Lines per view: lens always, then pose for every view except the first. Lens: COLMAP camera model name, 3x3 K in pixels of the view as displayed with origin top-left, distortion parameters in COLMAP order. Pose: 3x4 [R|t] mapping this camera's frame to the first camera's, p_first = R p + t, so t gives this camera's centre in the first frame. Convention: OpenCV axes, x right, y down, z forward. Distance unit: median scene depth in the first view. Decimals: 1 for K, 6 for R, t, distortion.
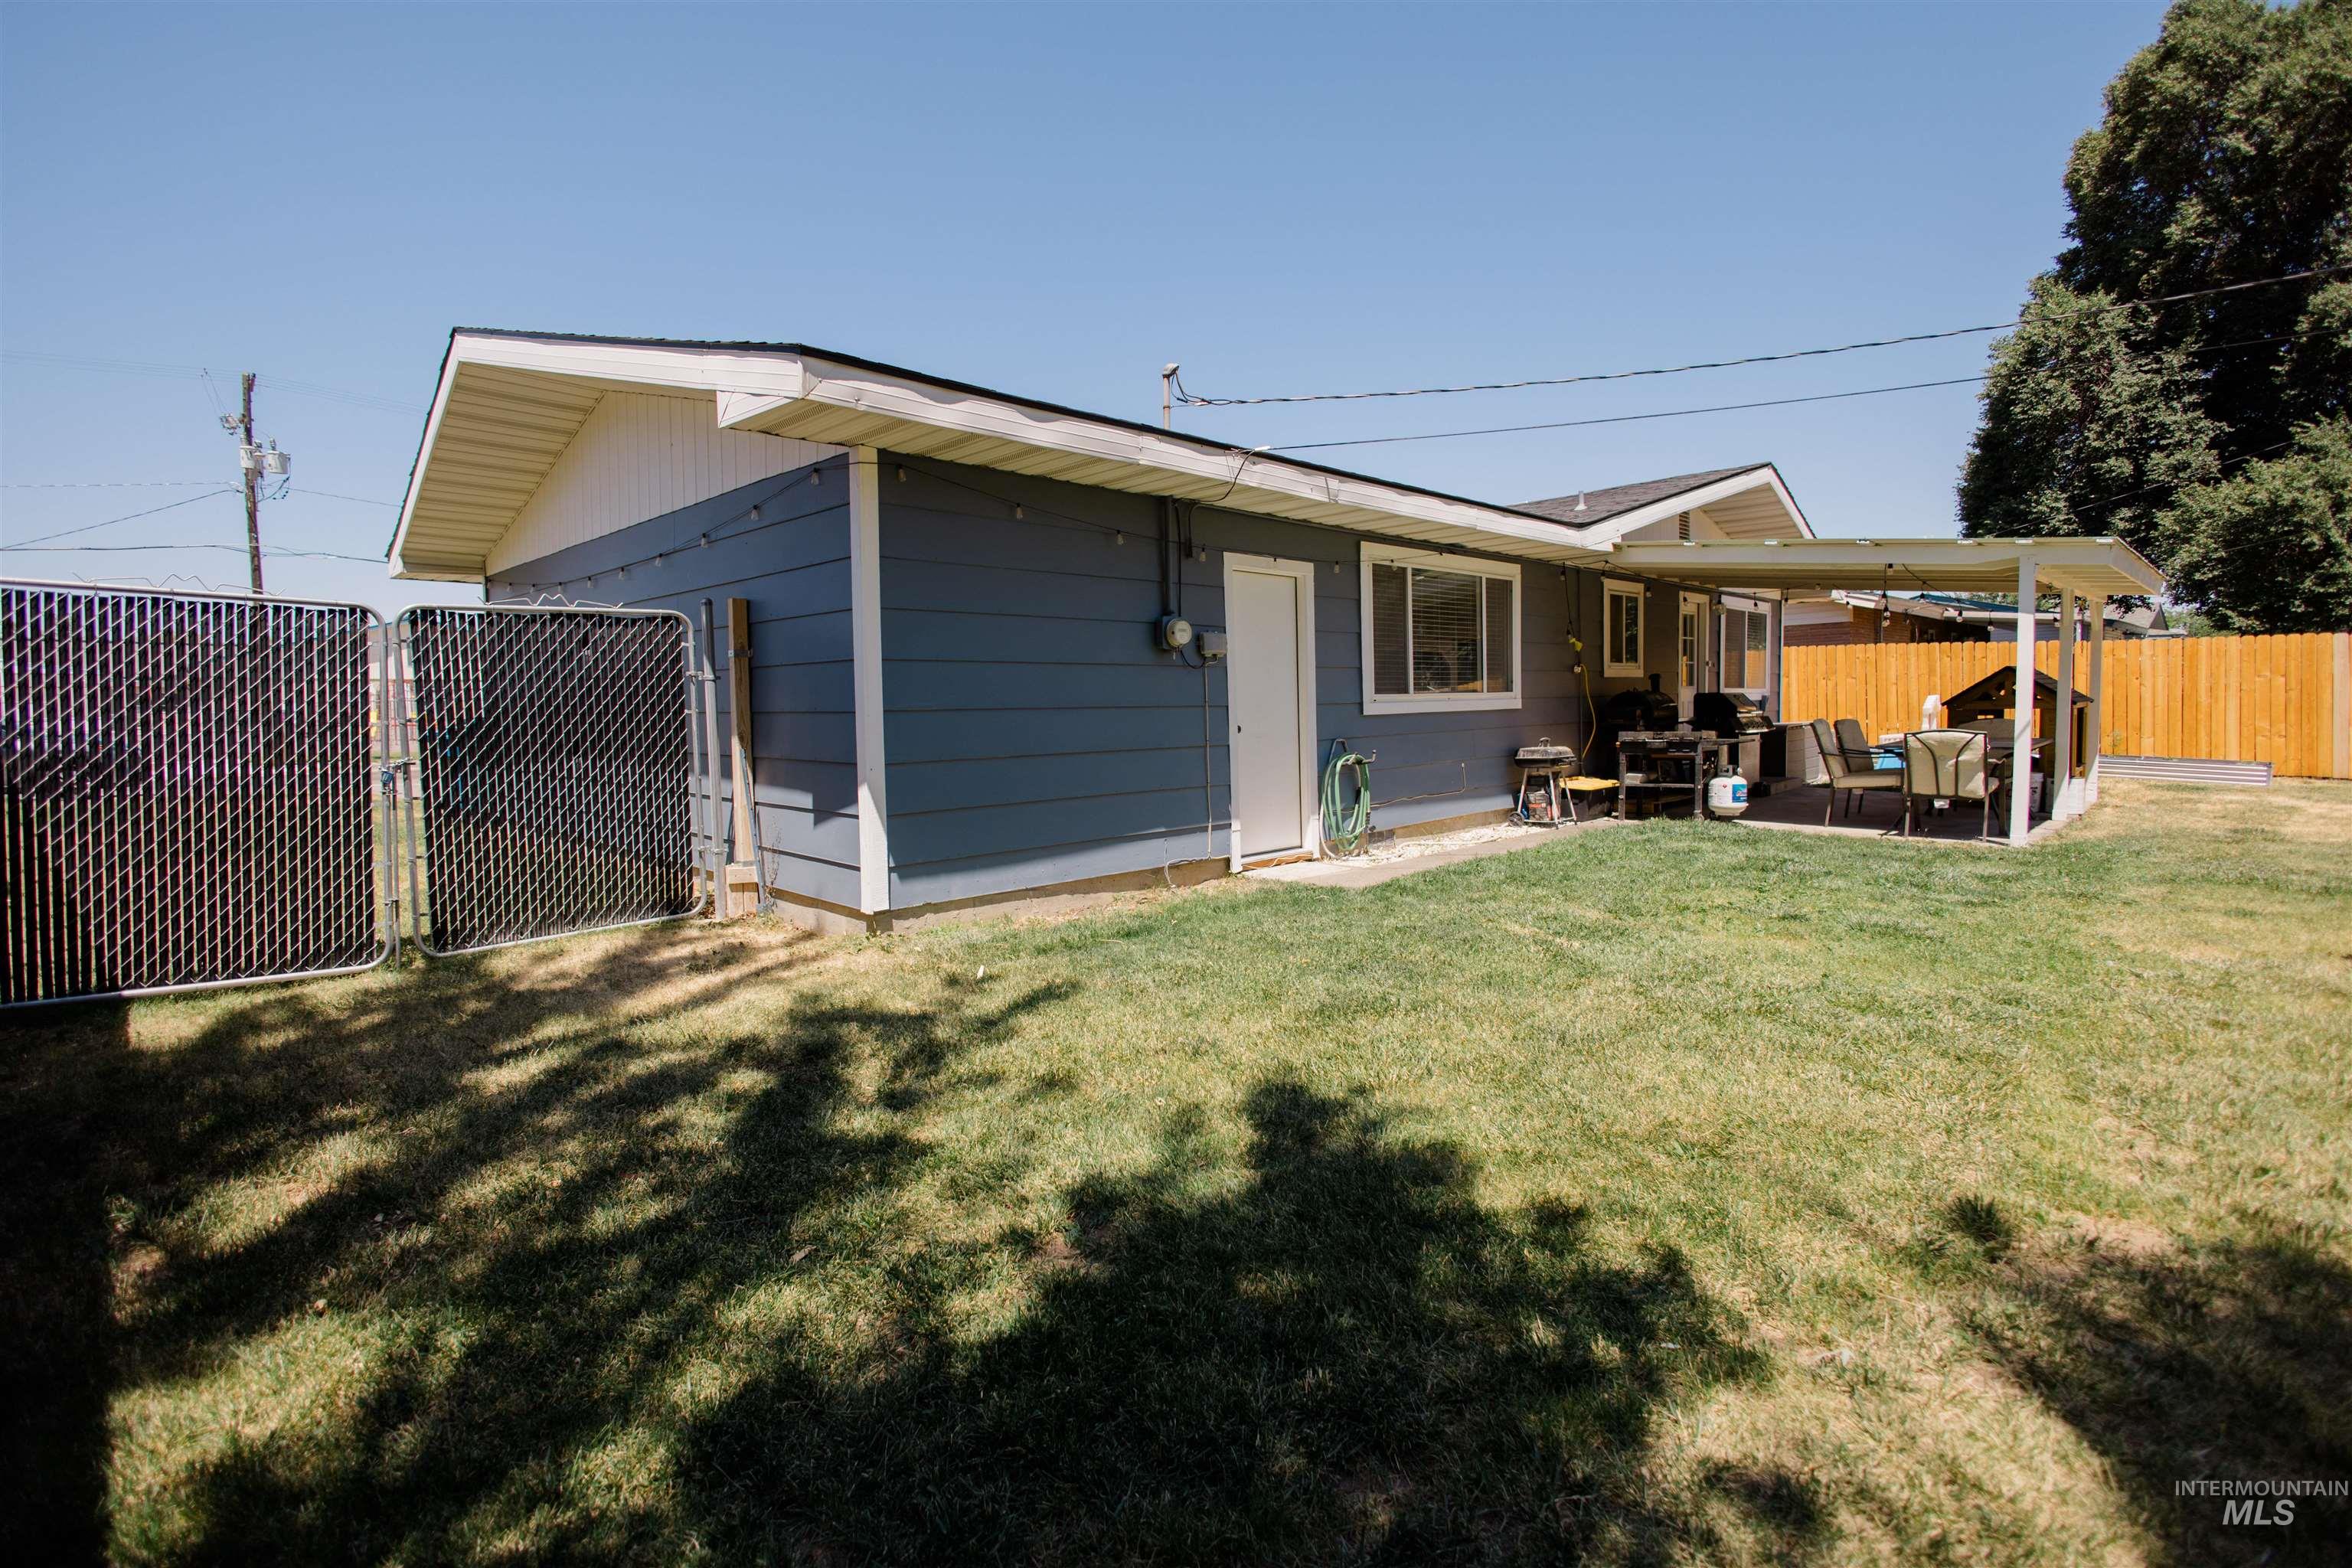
lens RADIAL K [[1080.6, 0, 1169.5], [0, 1080.6, 774.3], [0, 0, 1]] dist [0.003153, -0.004800]
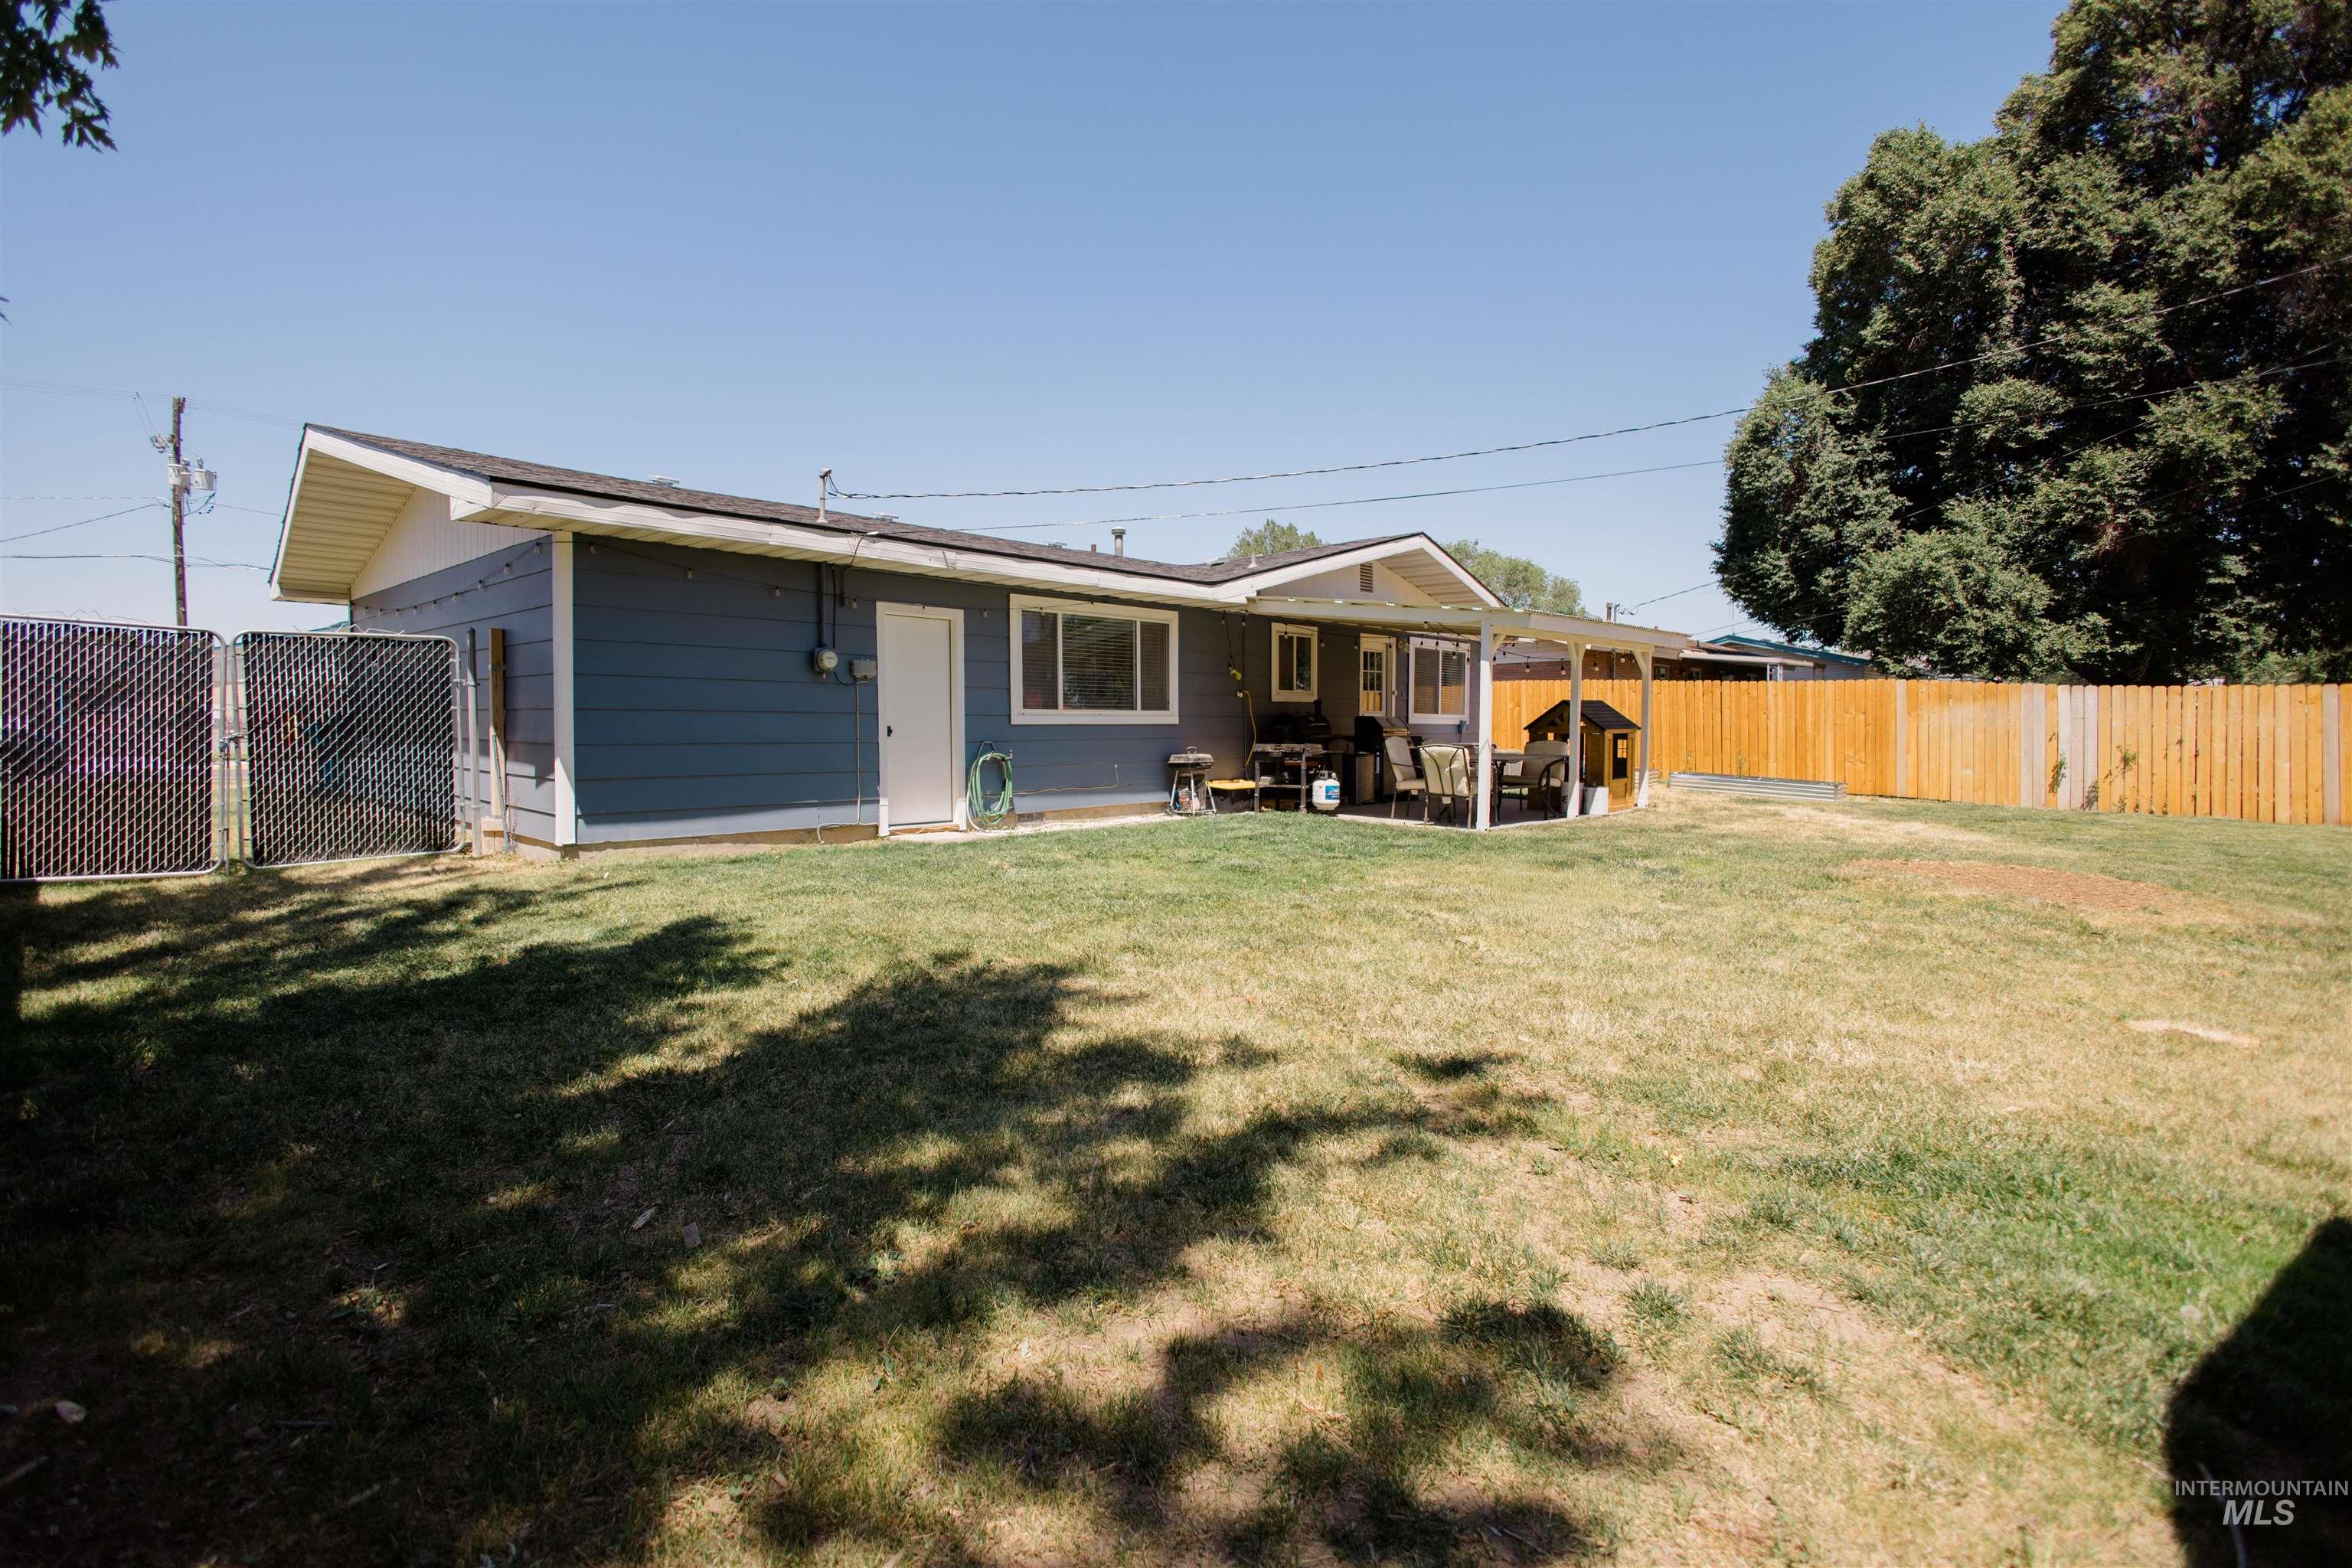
lens RADIAL K [[1097.4, 0, 1181.3], [0, 1097.4, 779.7], [0, 0, 1]] dist [0.007973, -0.008199]
pose [[0.999314, 0.019072, 0.031749, 0.298216], [-0.018530, 0.999679, -0.017266, 0.027895], [-0.032068, 0.016666, 0.999347, -0.301806]]
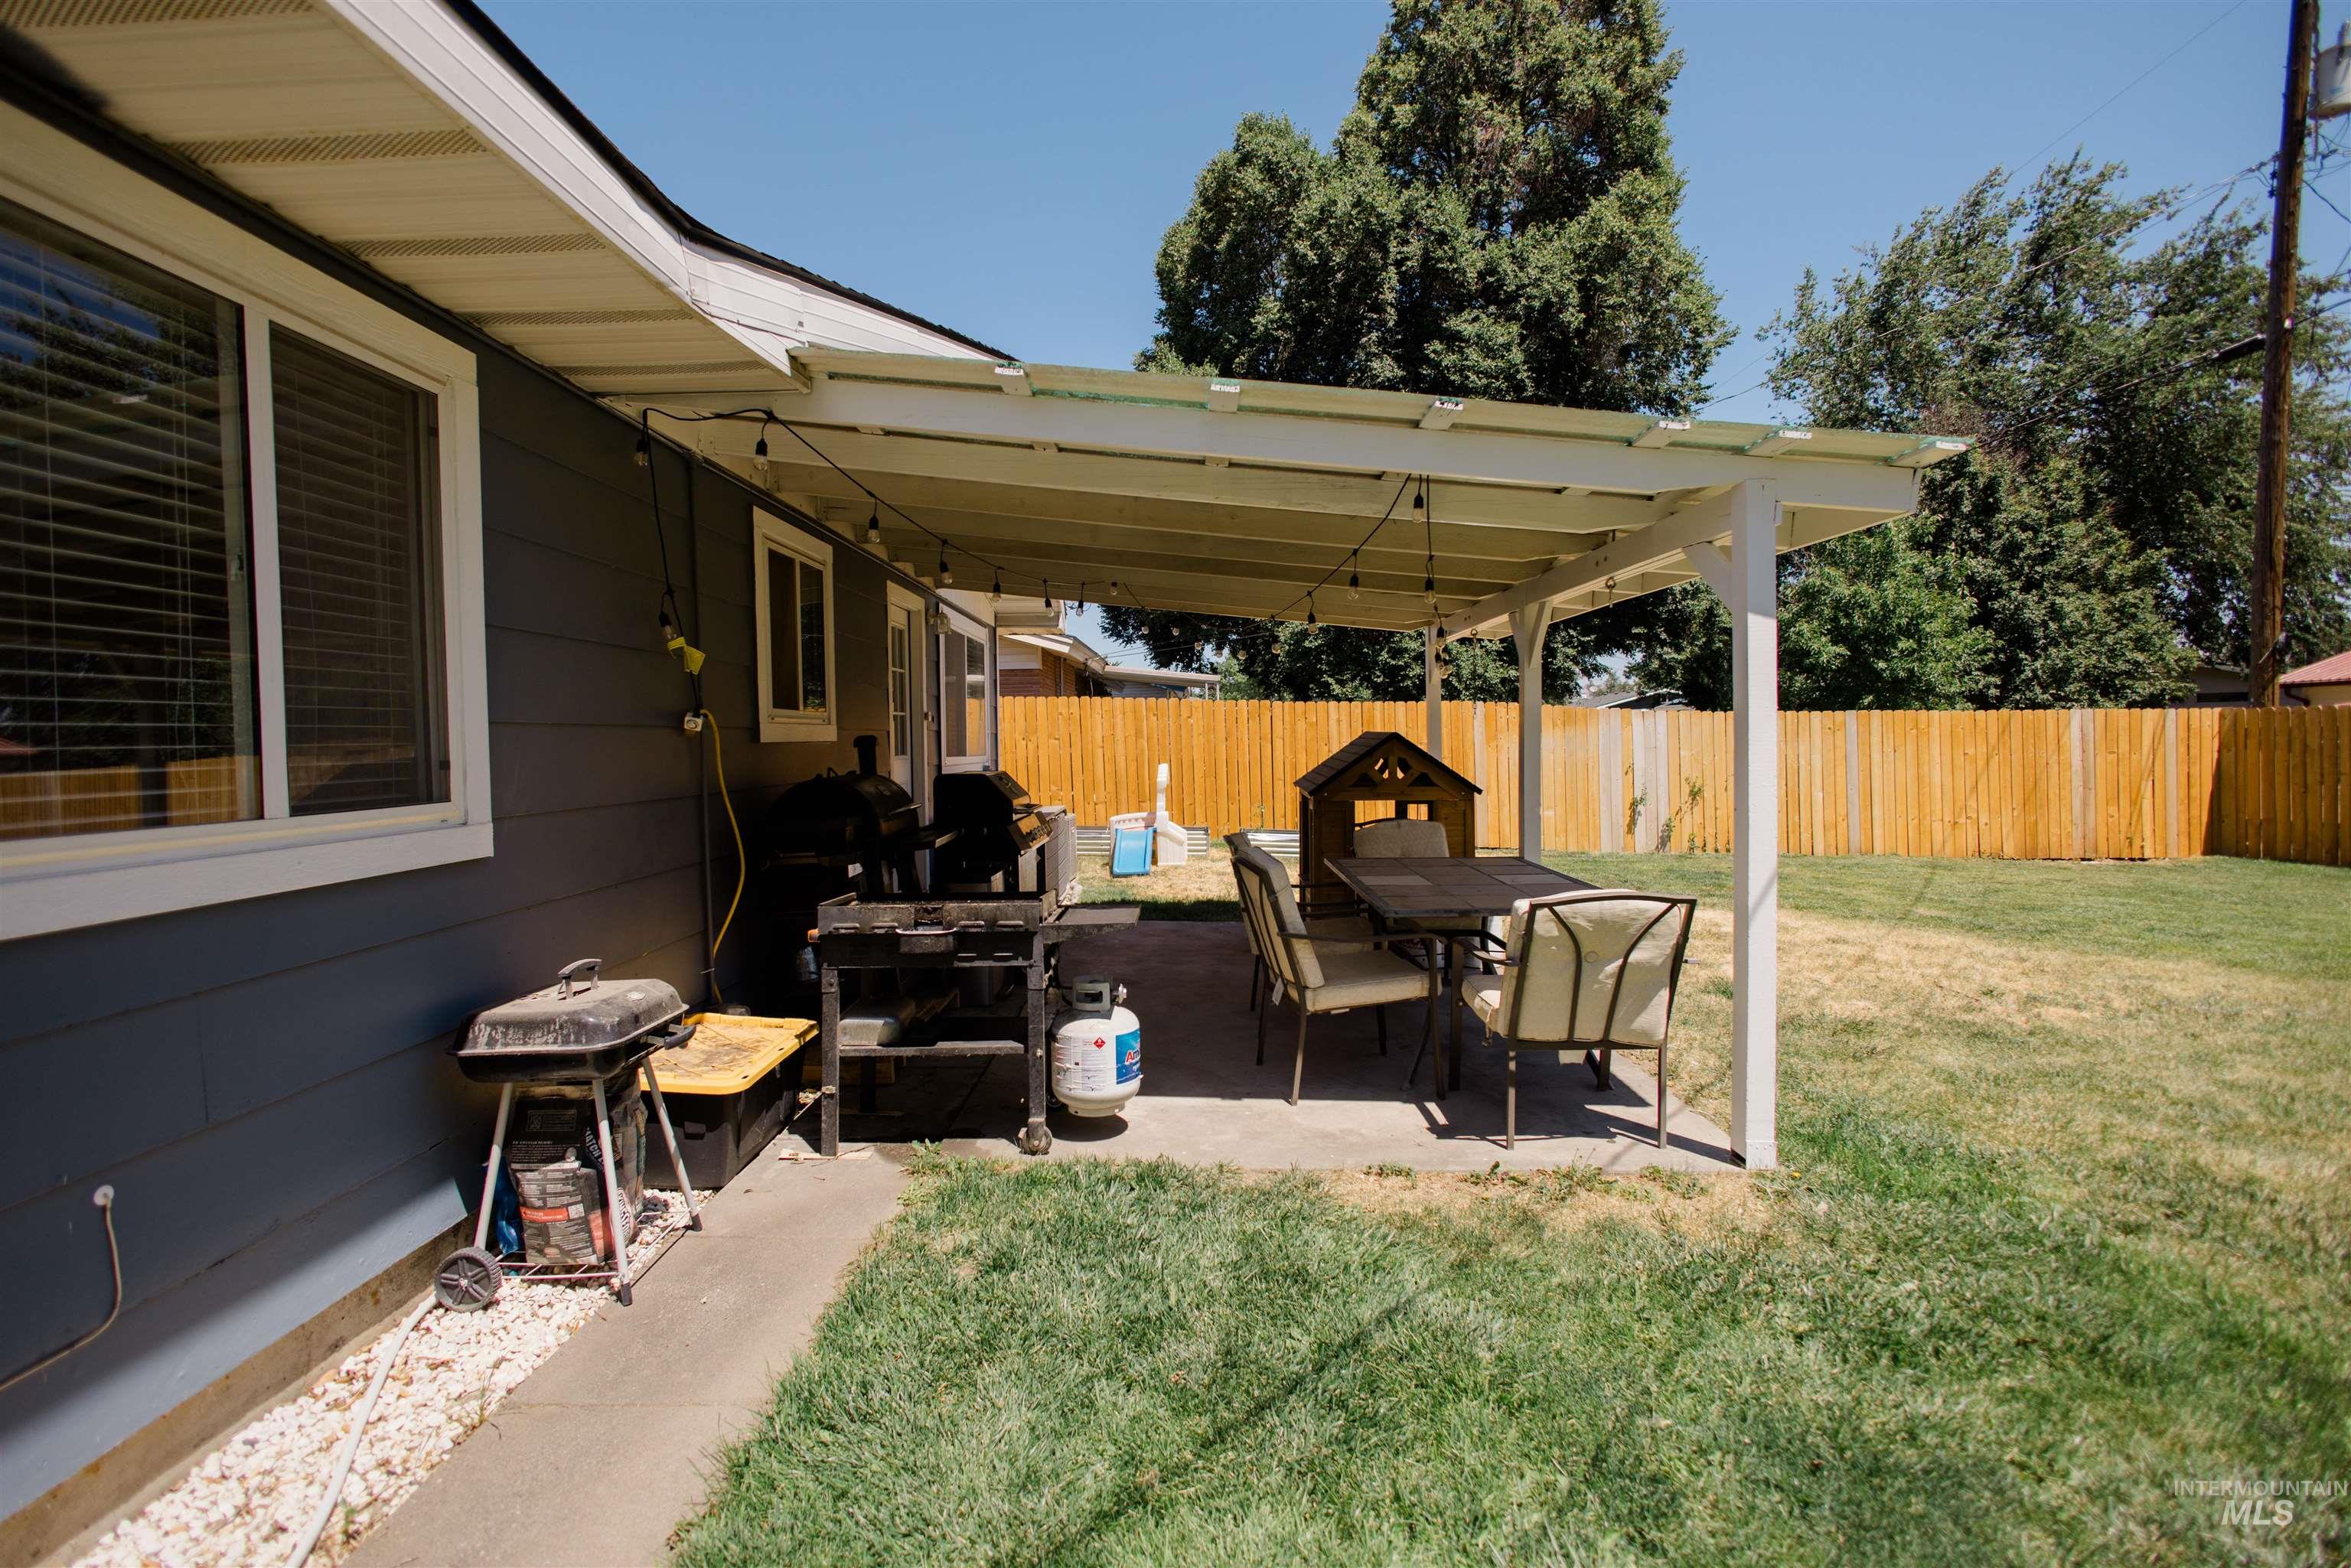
lens RADIAL K [[1021.4, 0, 1134.3], [0, 1021.4, 759.7], [0, 0, 1]] dist [0.023665, -0.000114]
pose [[0.725902, -0.004974, 0.687780, 0.270509], [0.044333, 0.998233, -0.039572, -0.070802], [-0.686367, 0.059217, 0.724840, 0.707598]]
